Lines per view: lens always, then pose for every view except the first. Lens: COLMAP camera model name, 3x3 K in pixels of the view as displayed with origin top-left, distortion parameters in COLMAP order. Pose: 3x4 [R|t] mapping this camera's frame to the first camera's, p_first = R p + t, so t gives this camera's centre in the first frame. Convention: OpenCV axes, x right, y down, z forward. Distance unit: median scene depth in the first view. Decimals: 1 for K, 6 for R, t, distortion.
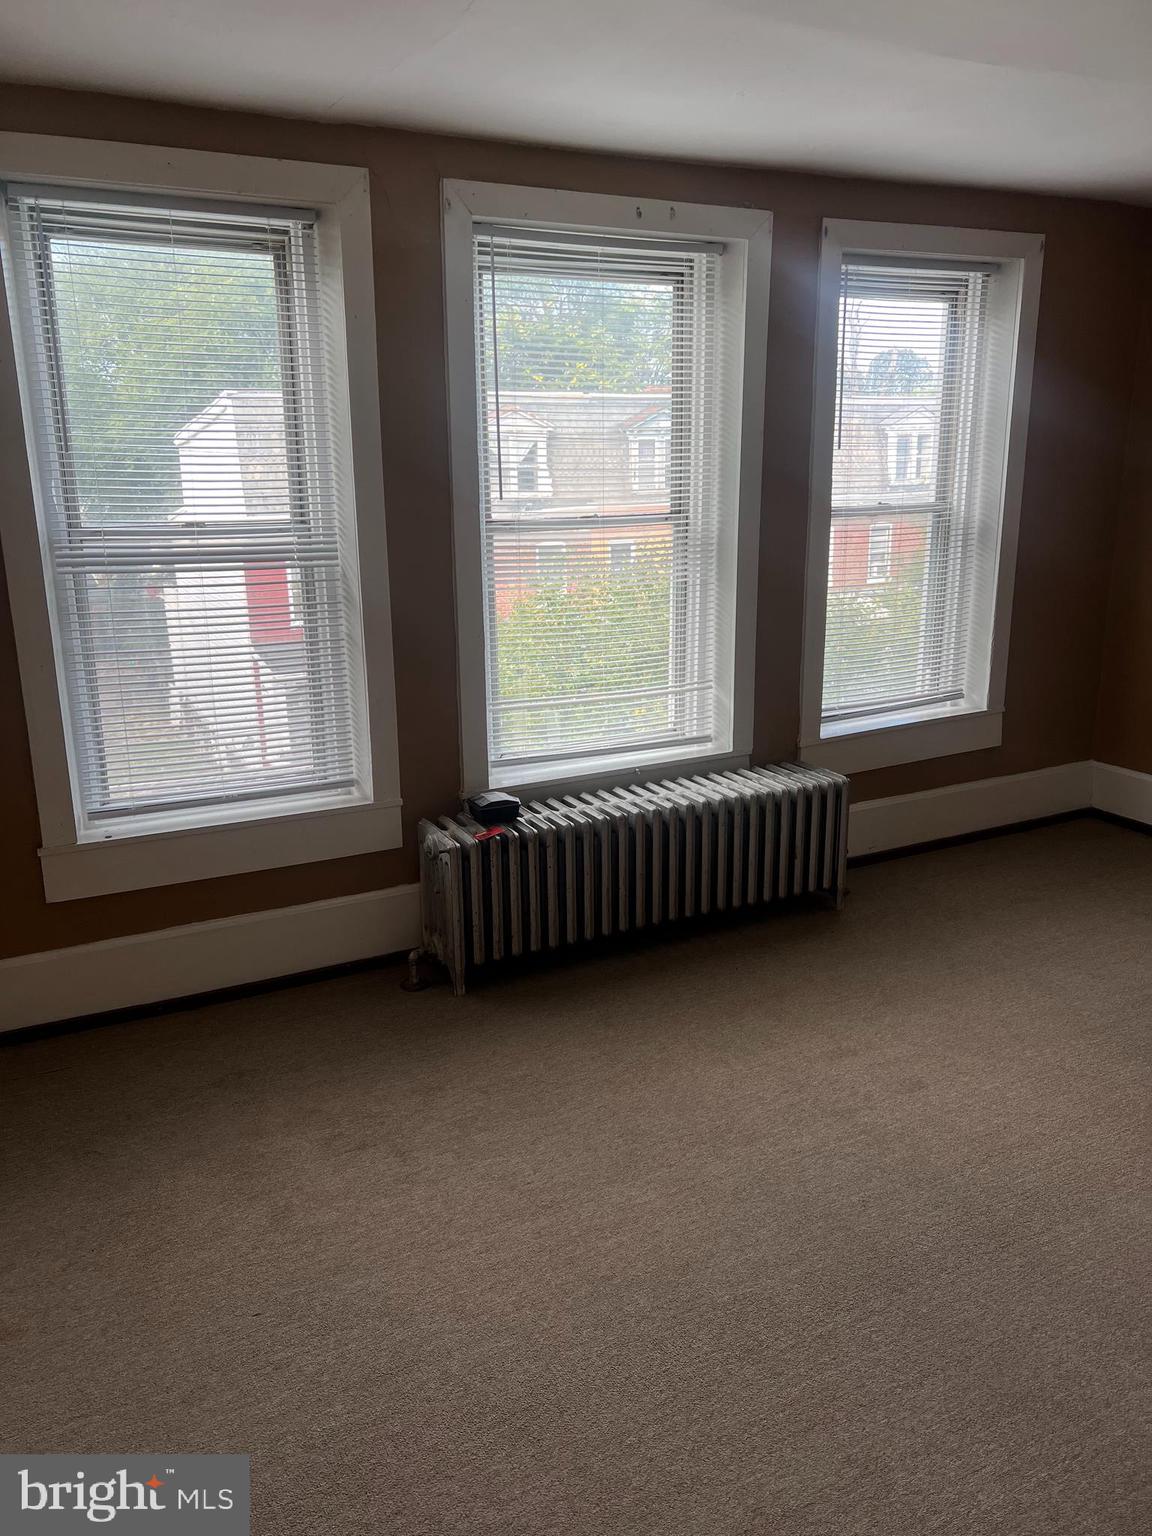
lens RADIAL K [[1151.8, 0, 580.0], [0, 1151.8, 765.6], [0, 0, 1]] dist [0.034821, -0.042755]
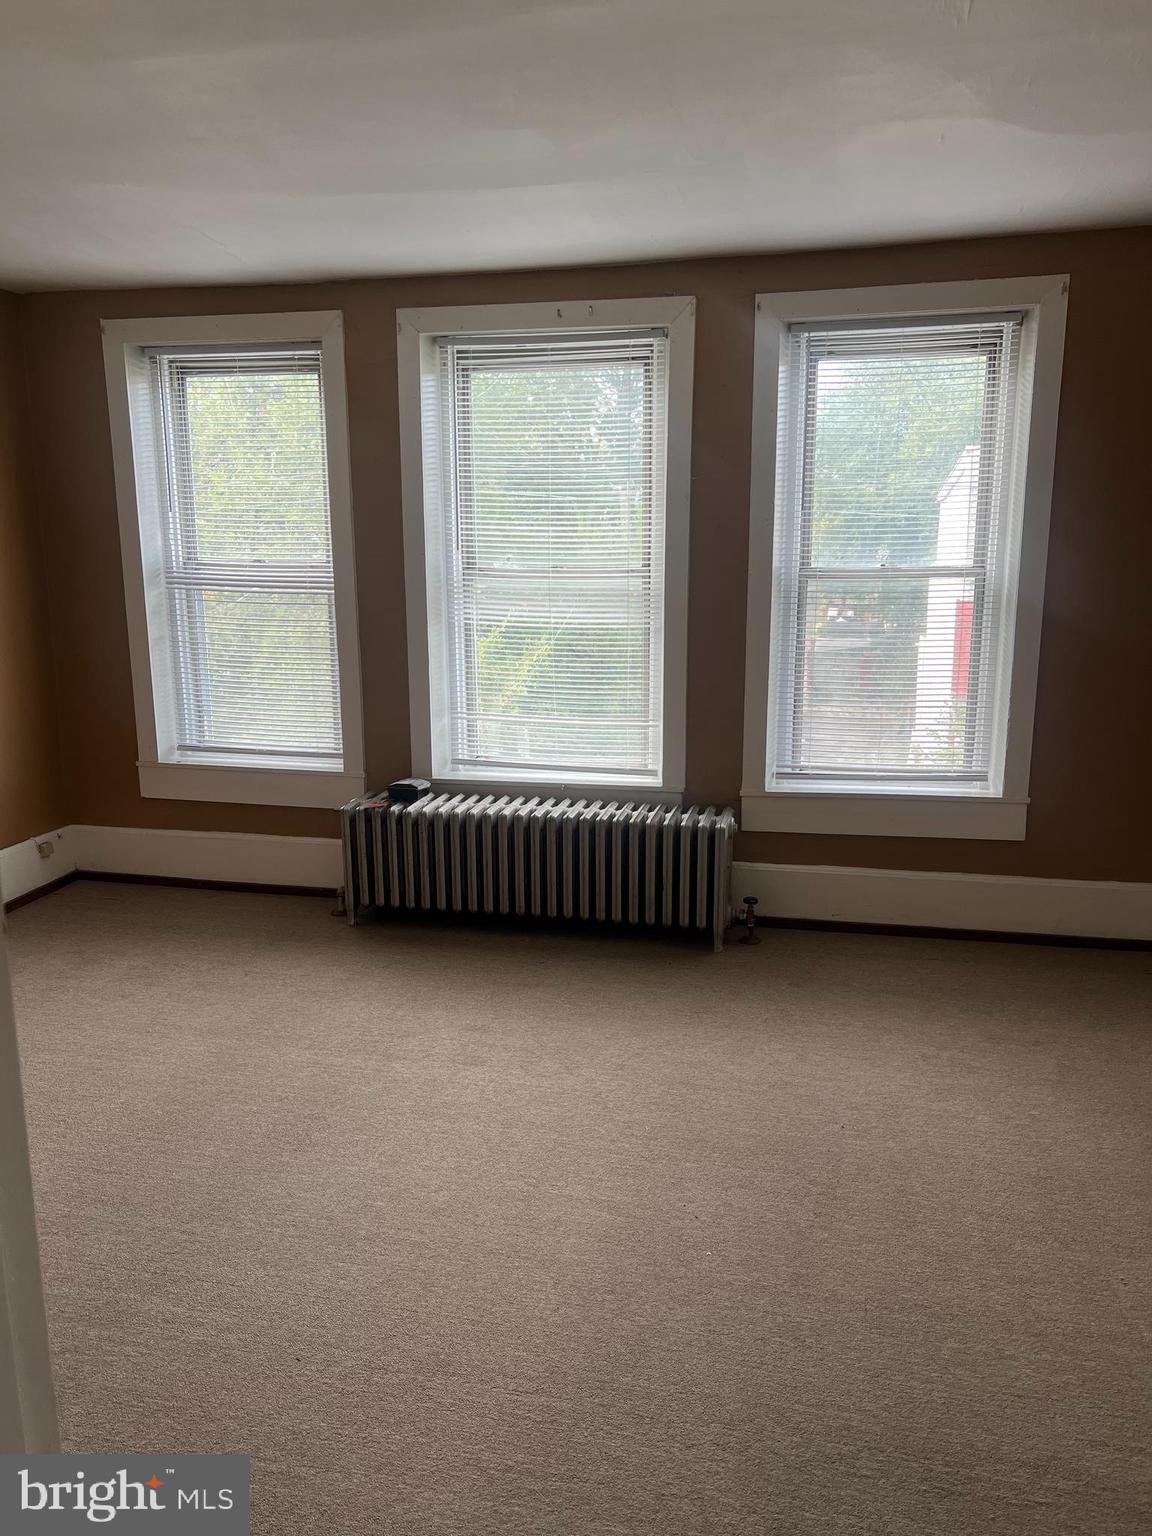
lens RADIAL K [[1151.8, 0, 585.2], [0, 1151.8, 768.3], [0, 0, 1]] dist [0.034821, -0.042755]
pose [[0.773726, 0.138866, -0.618113, 0.795142], [-0.168056, 0.985715, 0.011087, -0.030522], [0.610823, 0.095300, 0.786011, 0.111843]]
